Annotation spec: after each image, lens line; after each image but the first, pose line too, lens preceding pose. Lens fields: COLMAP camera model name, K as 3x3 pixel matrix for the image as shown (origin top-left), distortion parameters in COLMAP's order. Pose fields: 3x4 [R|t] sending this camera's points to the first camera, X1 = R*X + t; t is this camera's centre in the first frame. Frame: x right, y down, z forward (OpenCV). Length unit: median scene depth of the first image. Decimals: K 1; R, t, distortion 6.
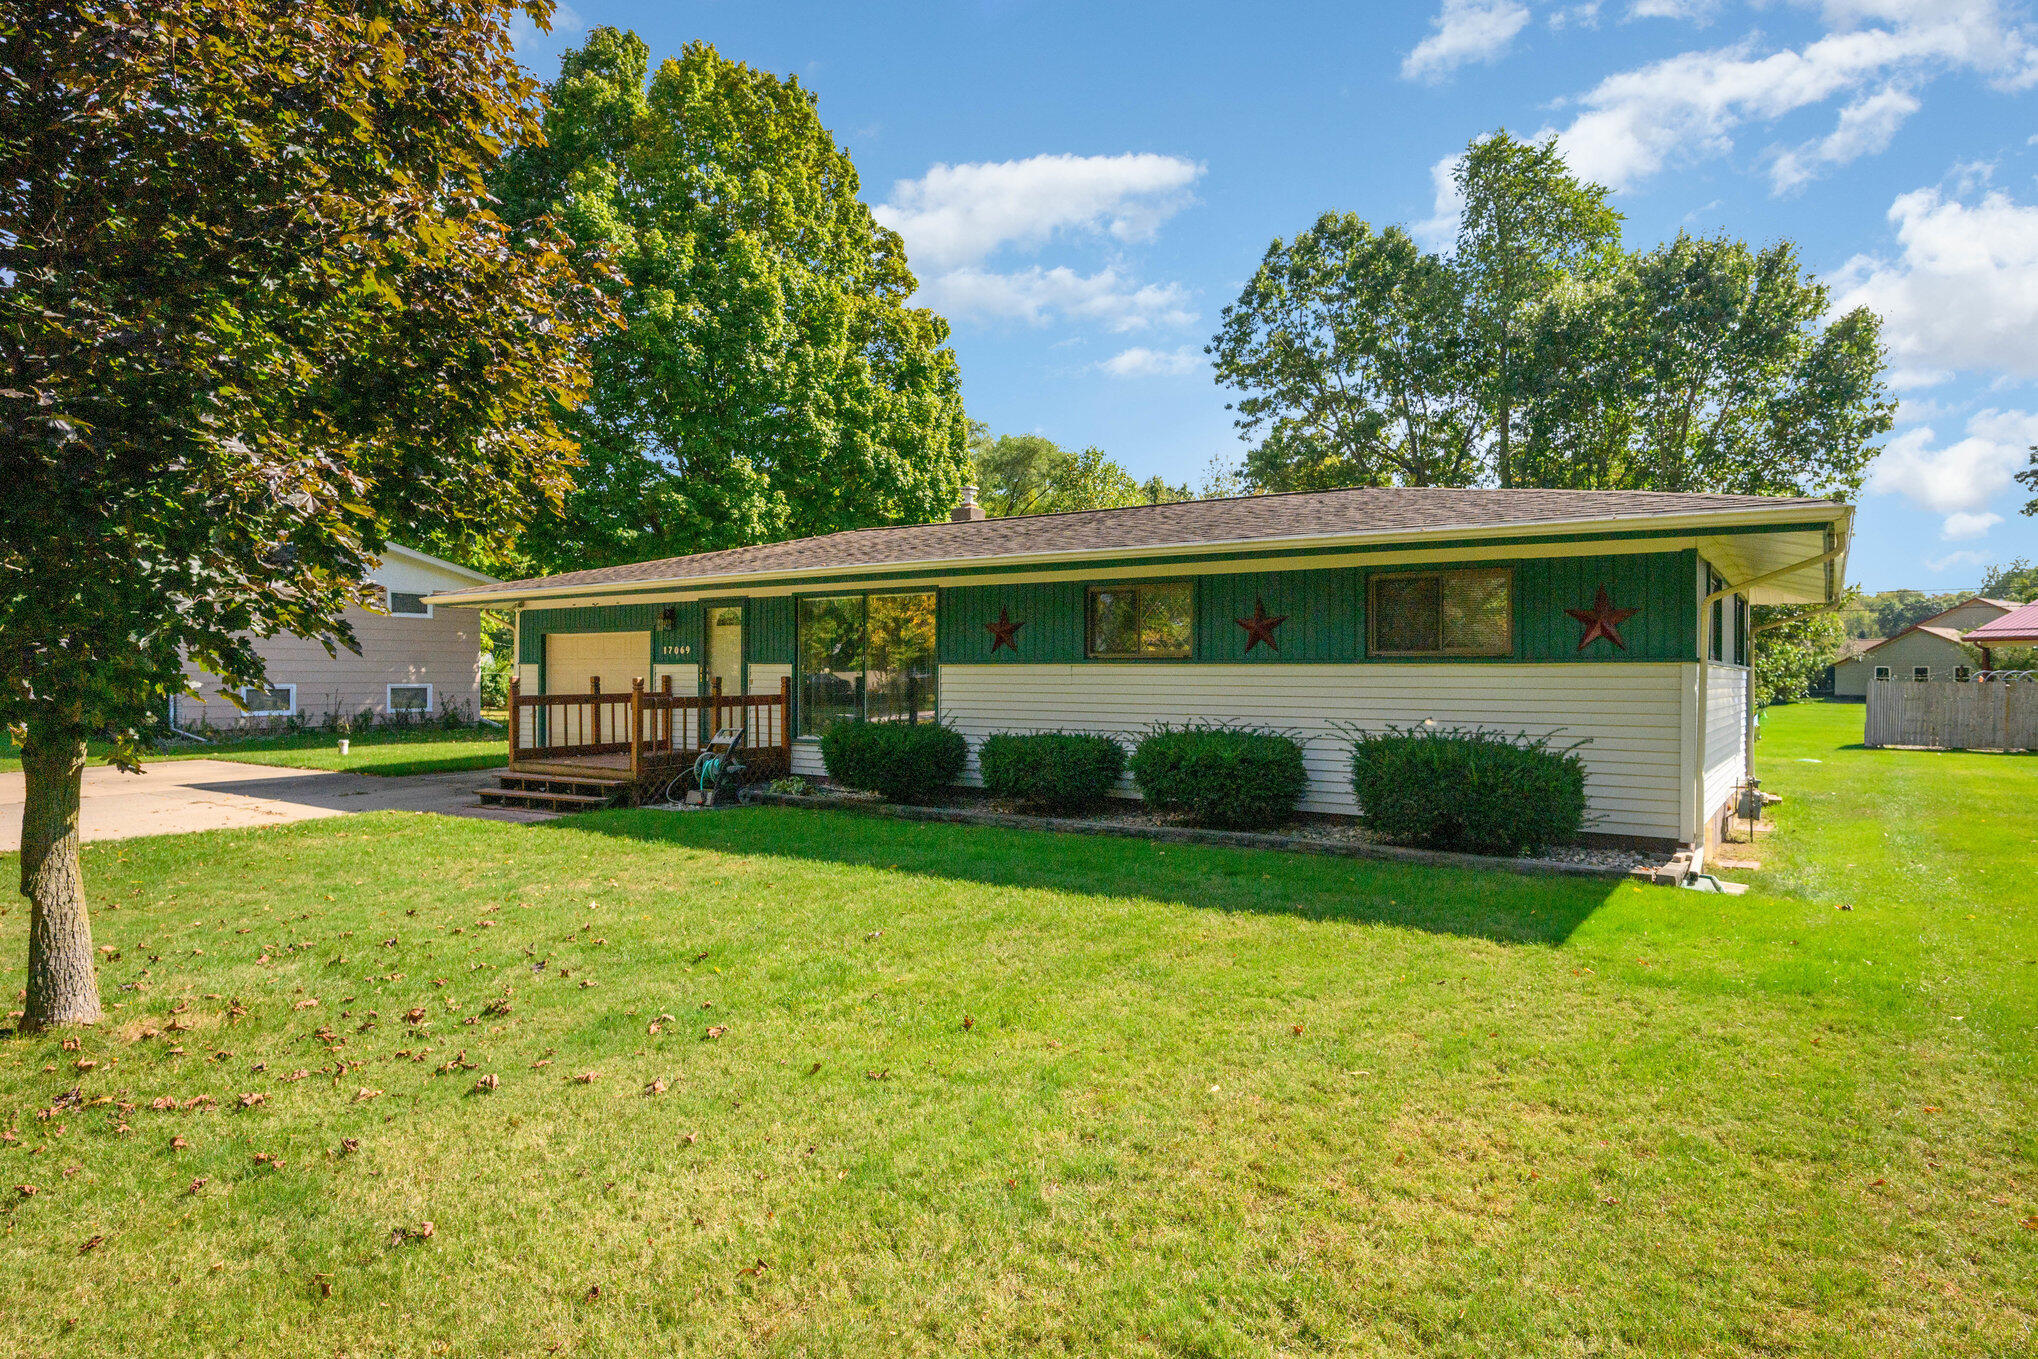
lens RADIAL K [[1187.9, 0, 1019.0], [0, 1187.9, 679.5], [0, 0, 1]] dist [-0.004423, -0.001001]
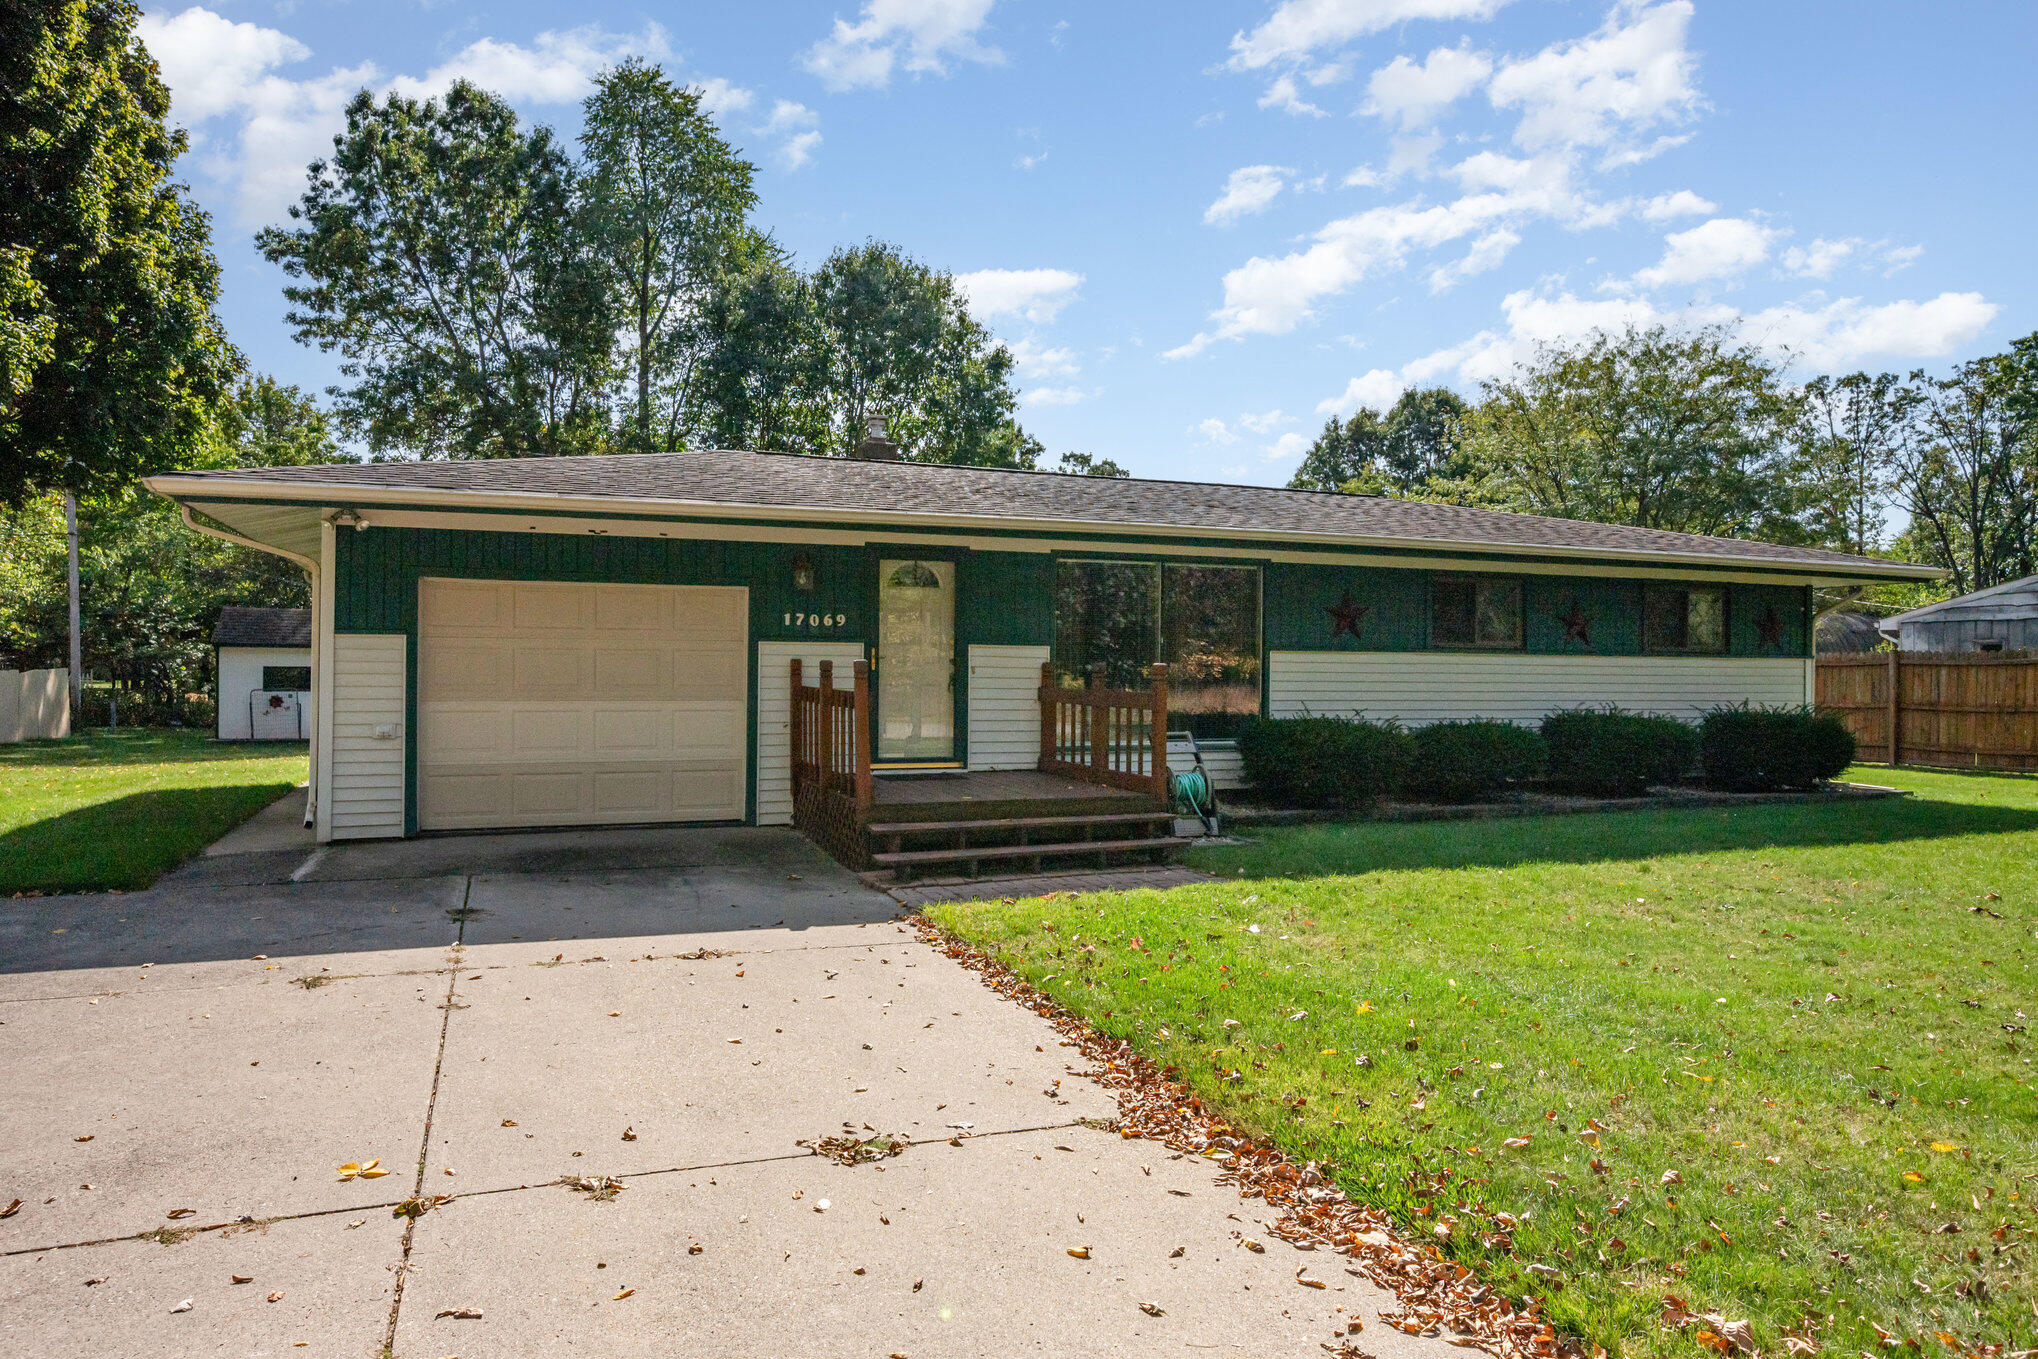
lens RADIAL K [[1378.1, 0, 1019.0], [0, 1378.1, 679.5], [0, 0, 1]] dist [-0.003403, -0.000063]
pose [[0.547767, -0.003400, 0.836624, -0.864599], [-0.002113, 0.999983, 0.005447, 0.003005], [-0.836628, -0.004752, 0.547751, 0.510965]]
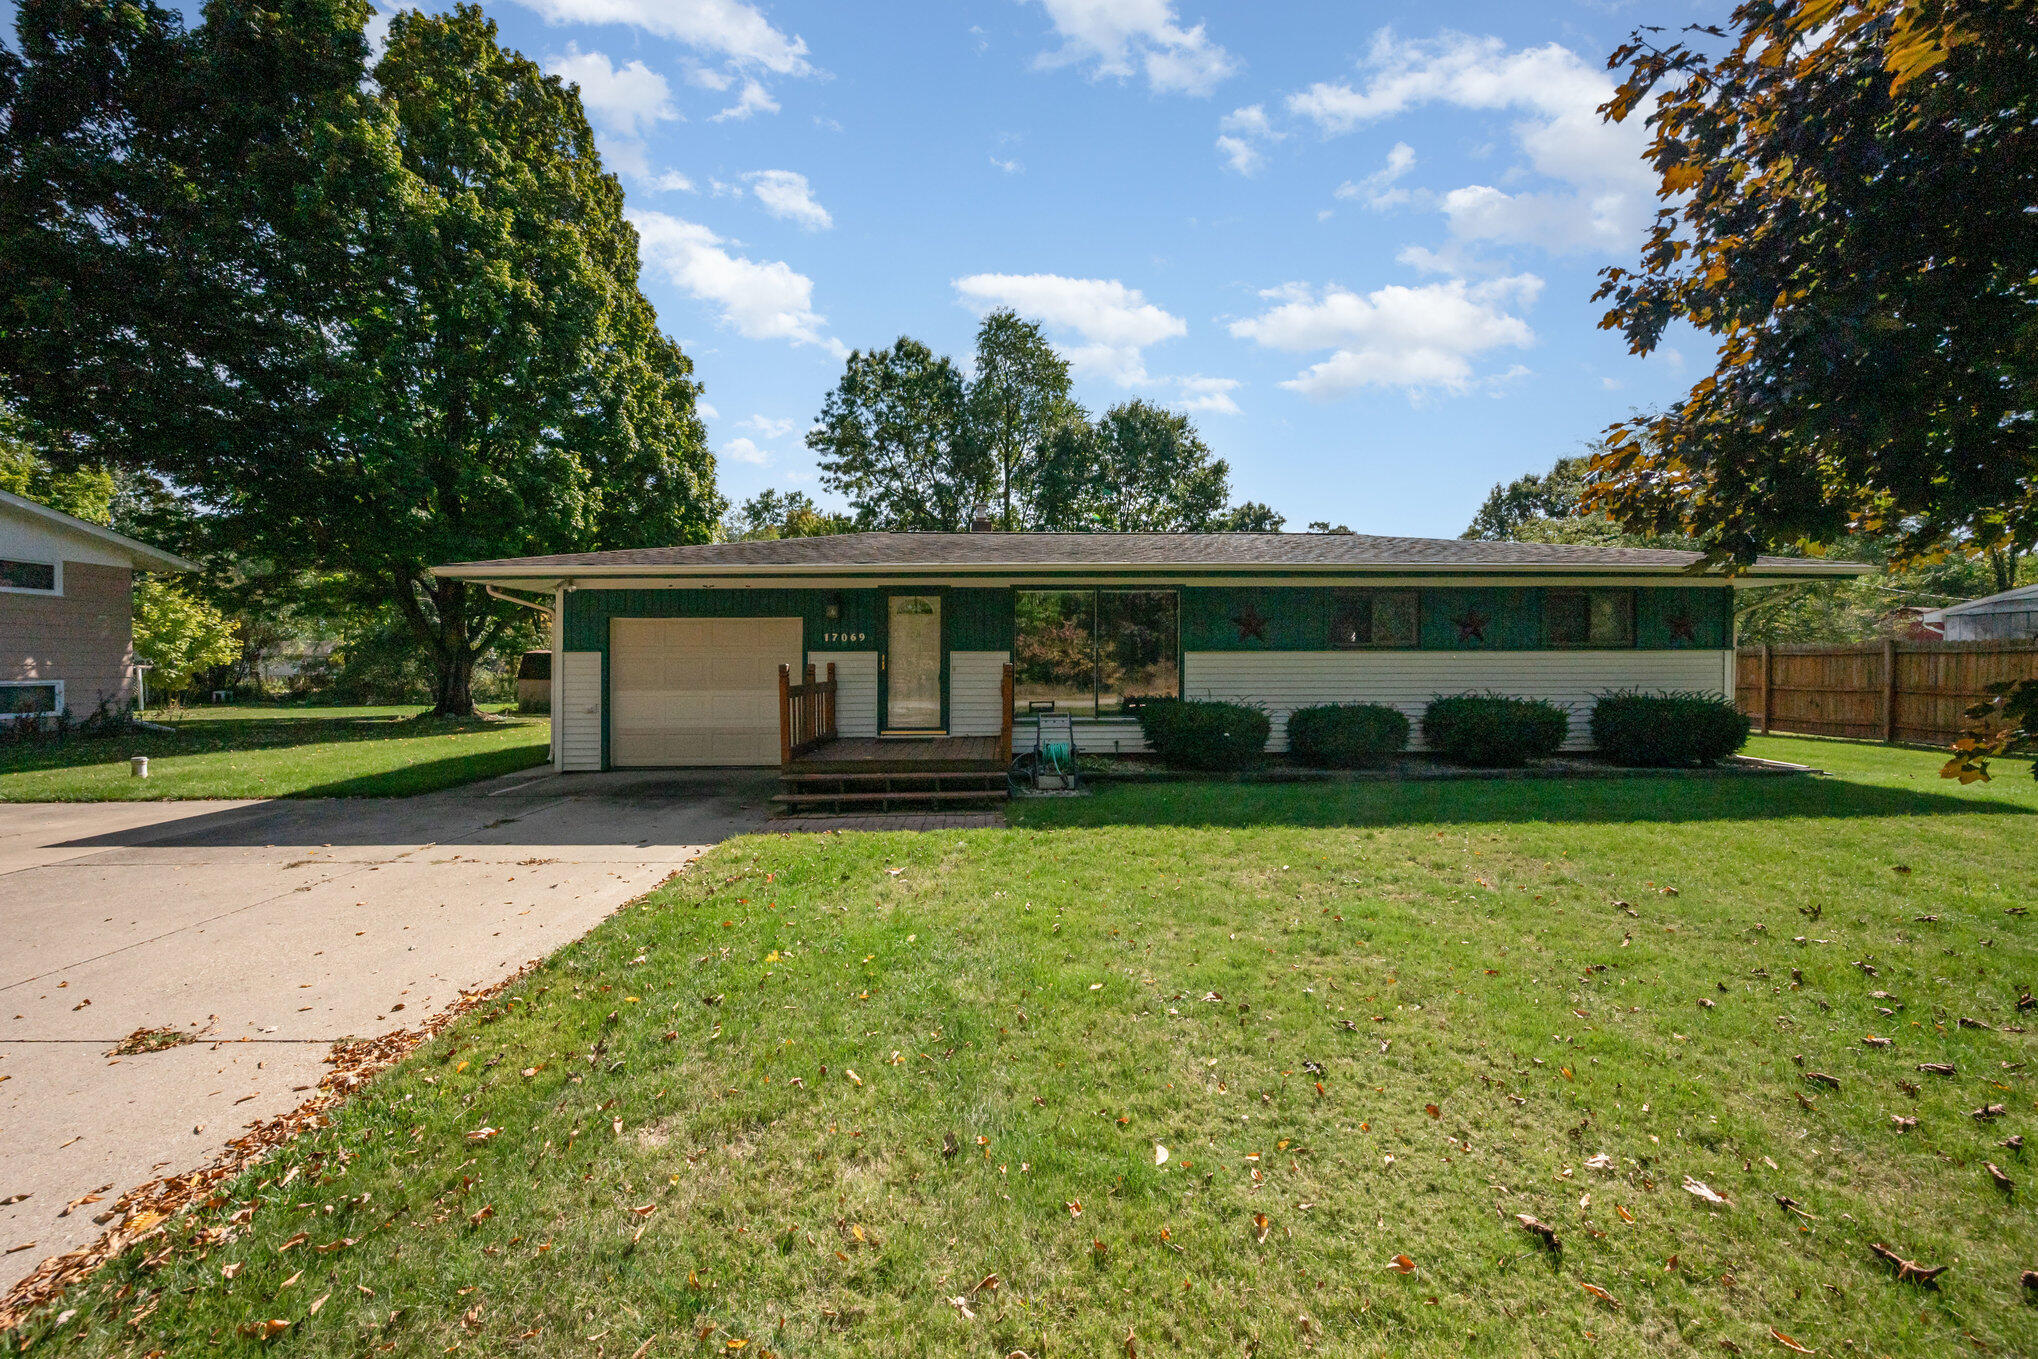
lens RADIAL K [[816.8, 0, 1019.0], [0, 816.8, 679.5], [0, 0, 1]] dist [-0.001644, 0.000116]
pose [[0.807561, -0.015796, 0.589572, -0.581661], [0.008625, 0.999851, 0.014975, 0.001286], [-0.589720, -0.007008, 0.807577, 0.373853]]
